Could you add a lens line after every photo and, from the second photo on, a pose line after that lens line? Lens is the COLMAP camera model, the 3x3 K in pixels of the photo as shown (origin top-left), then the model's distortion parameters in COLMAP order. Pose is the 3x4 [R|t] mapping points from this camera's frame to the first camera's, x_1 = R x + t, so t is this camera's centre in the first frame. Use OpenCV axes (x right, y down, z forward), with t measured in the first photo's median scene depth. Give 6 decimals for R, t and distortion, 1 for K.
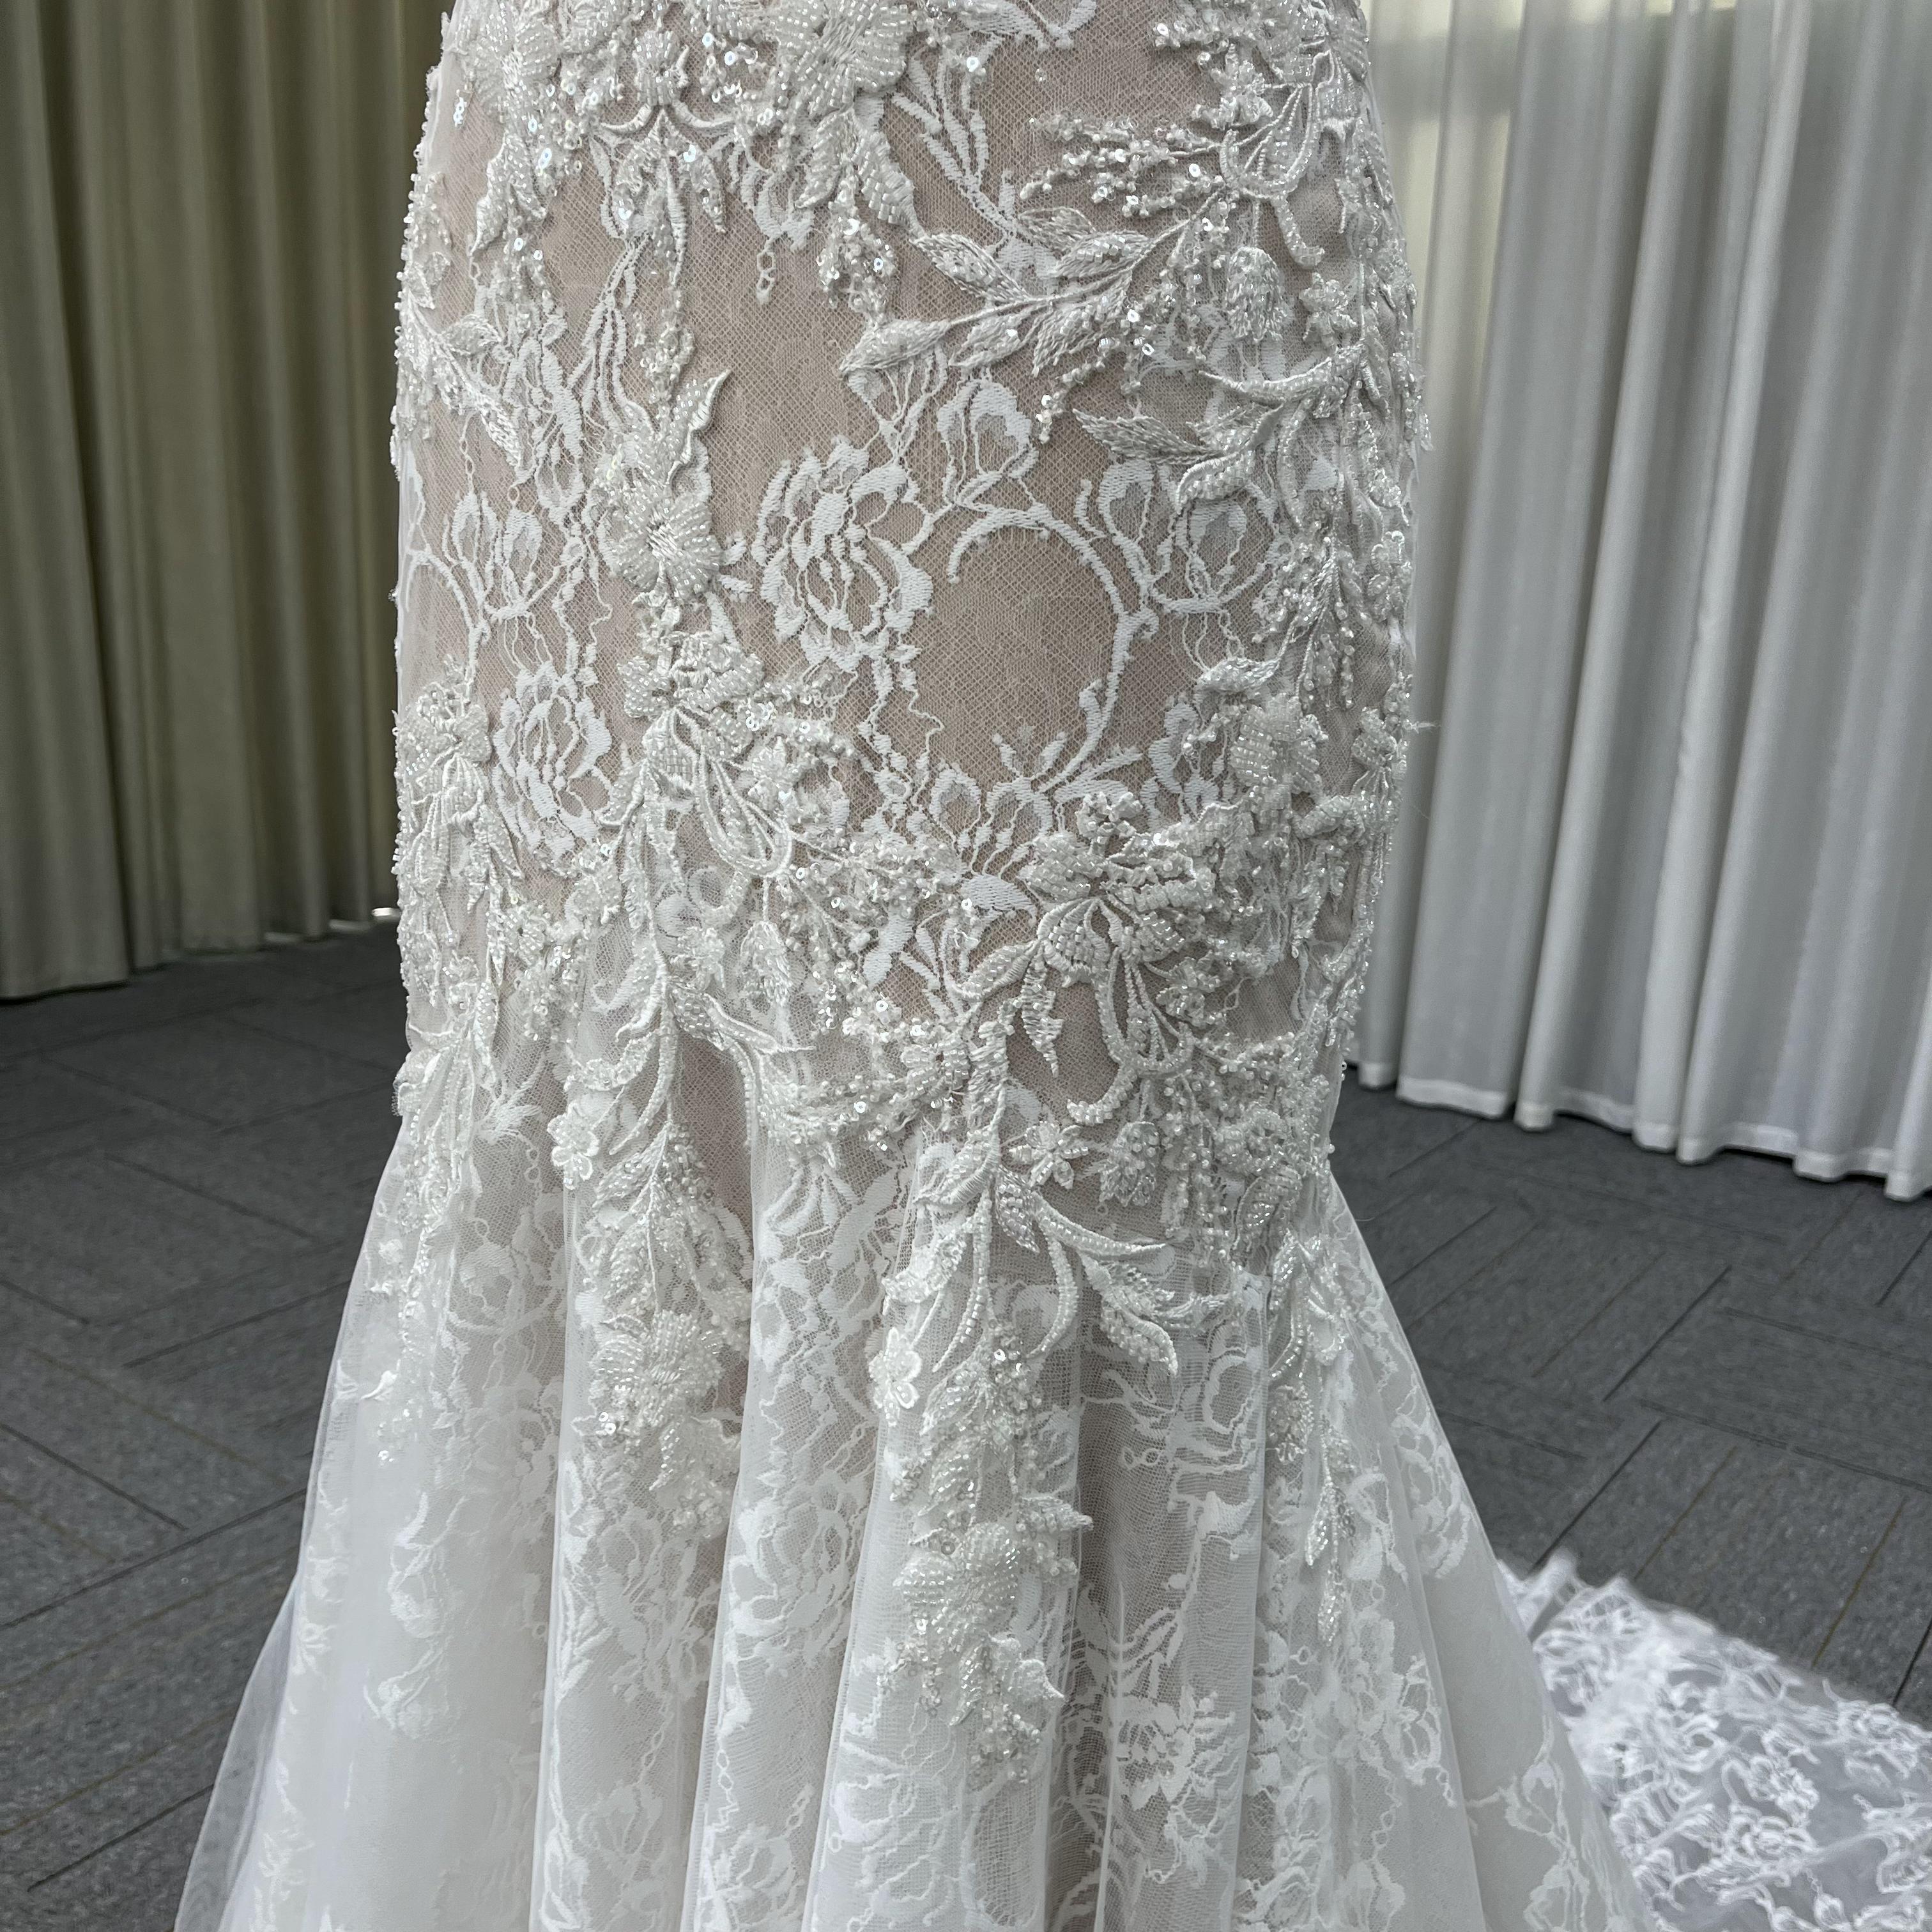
lens RADIAL K [[1967.2, 0, 990.4], [0, 1967.2, 967.8], [0, 0, 1]] dist [0.067560, -0.134782]
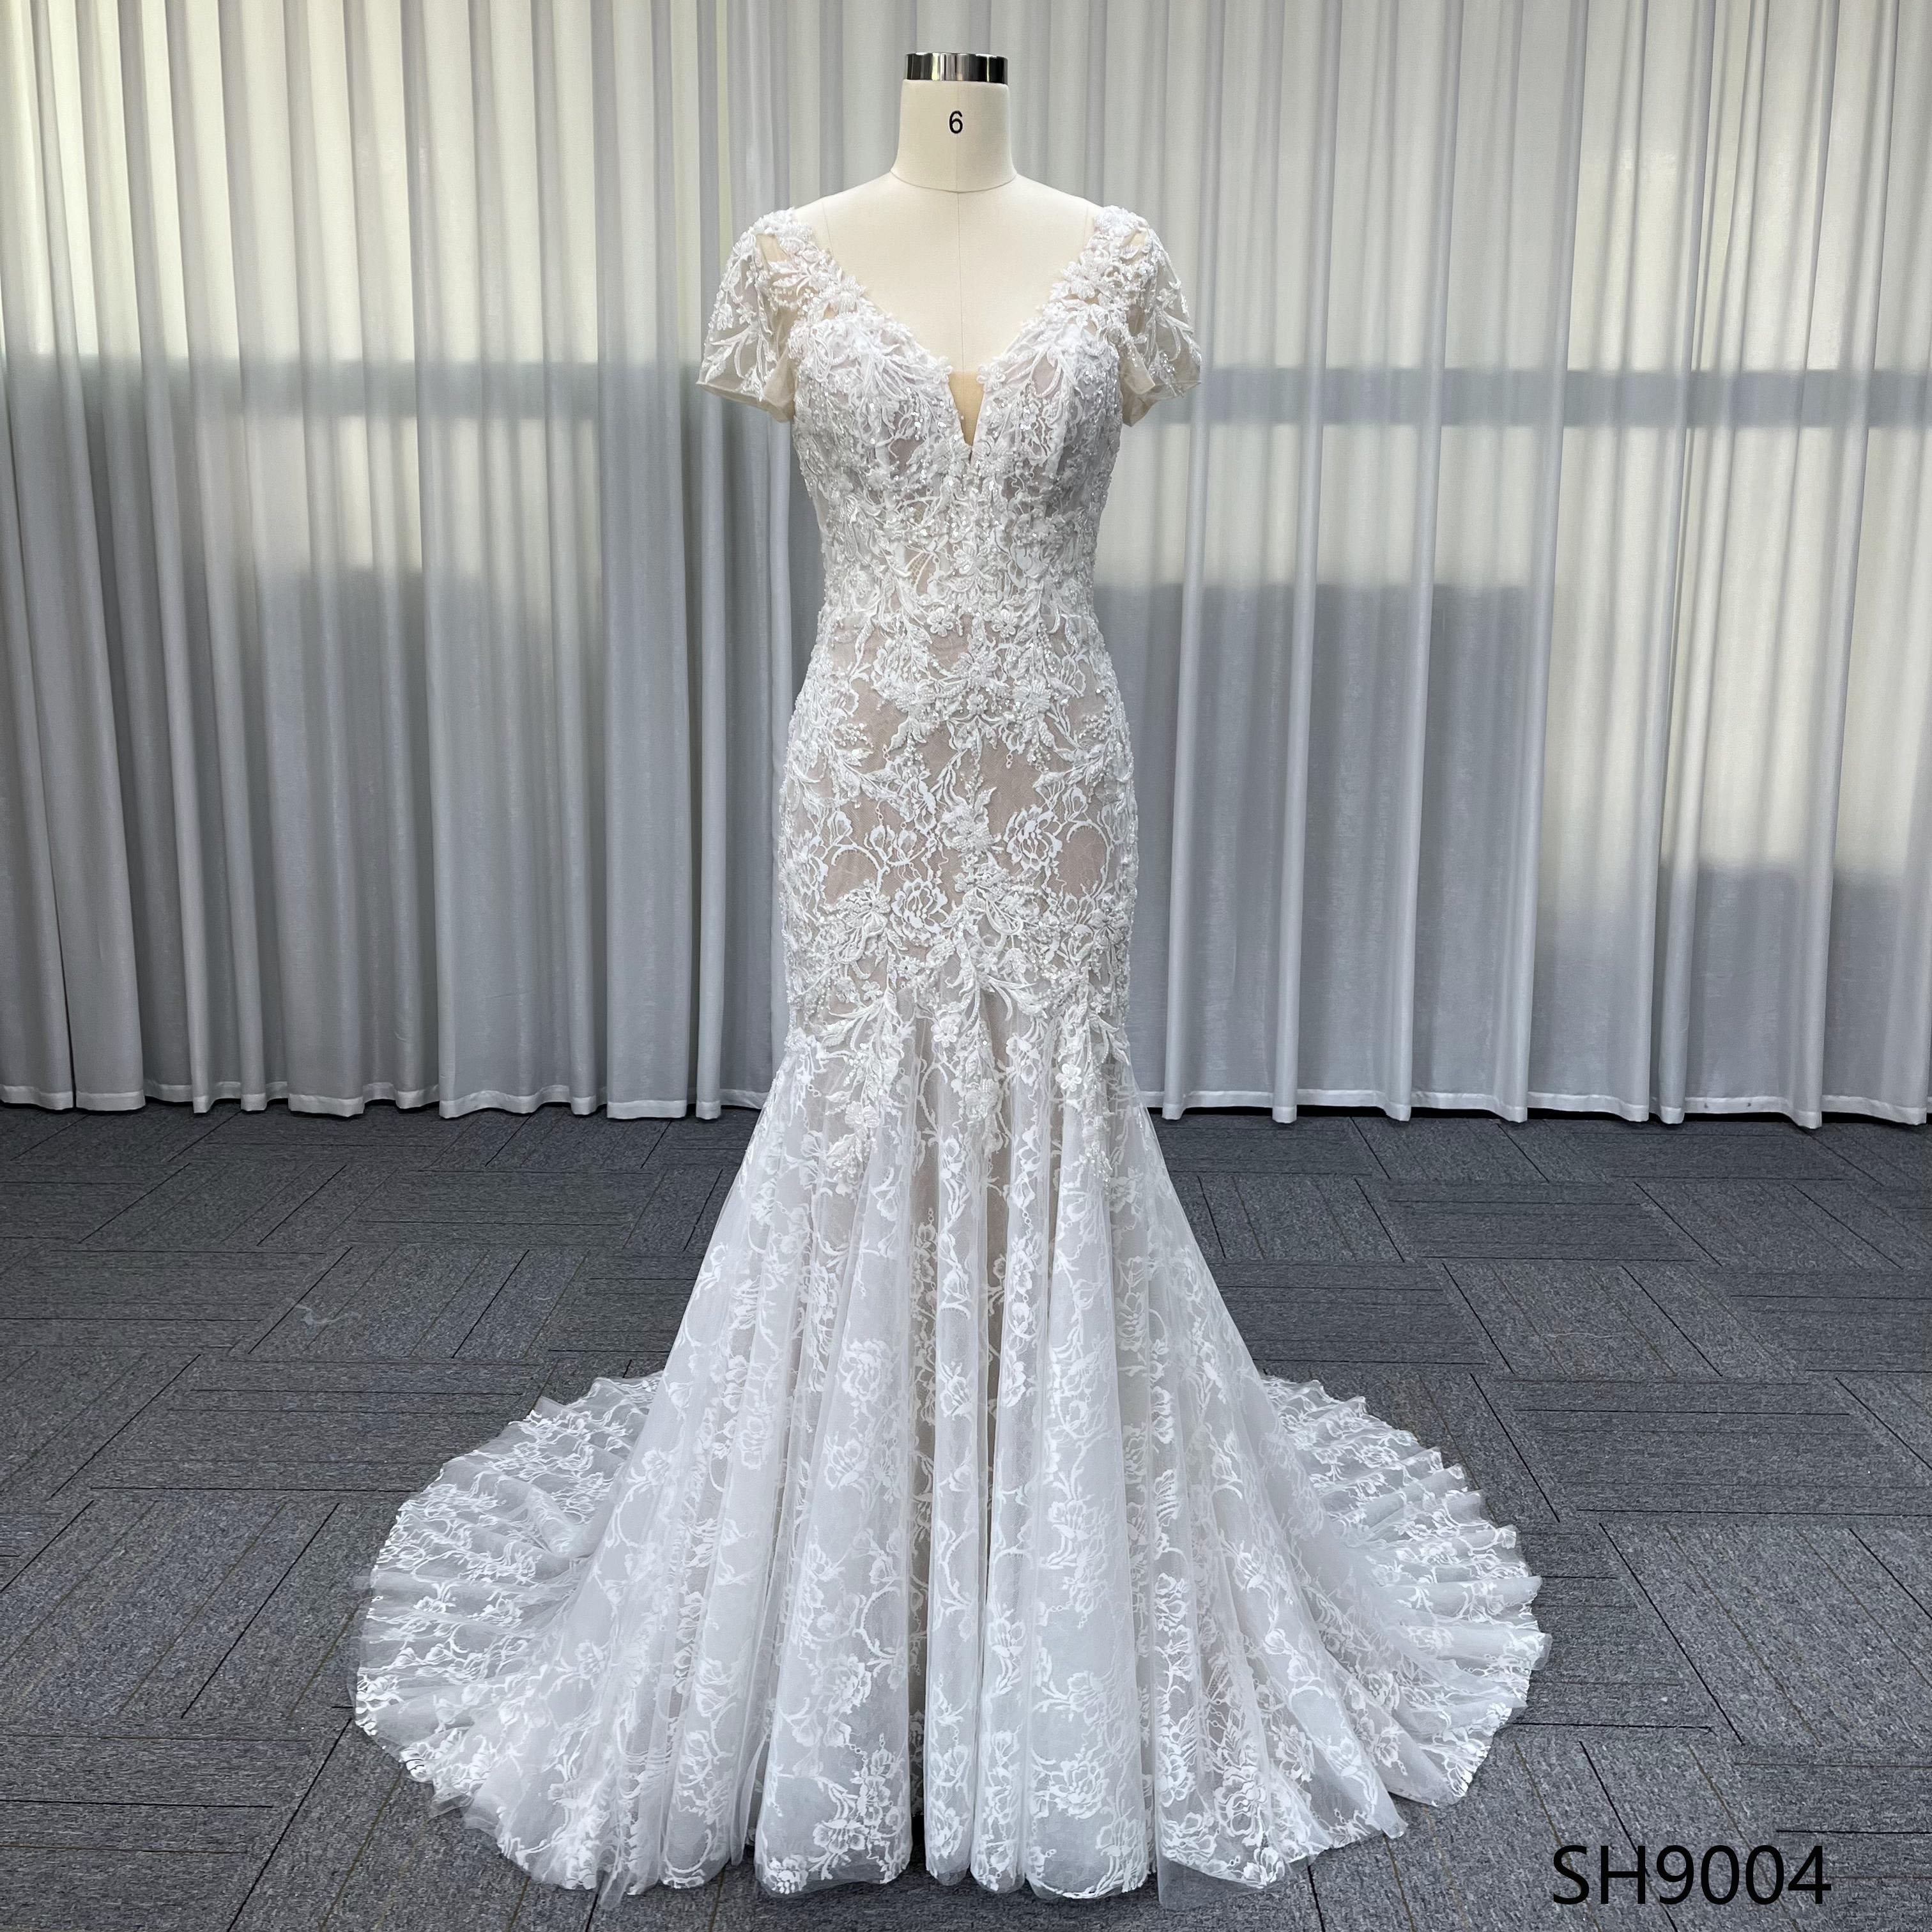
lens RADIAL K [[1948.7, 0, 980.0], [0, 1948.7, 978.0], [0, 0, 1]] dist [0.123516, -0.328783]
pose [[0.816312, -0.141004, 0.560137, -1.984916], [0.162713, 0.986609, 0.011231, -0.020354], [-0.554220, 0.081973, 0.828324, -1.652856]]
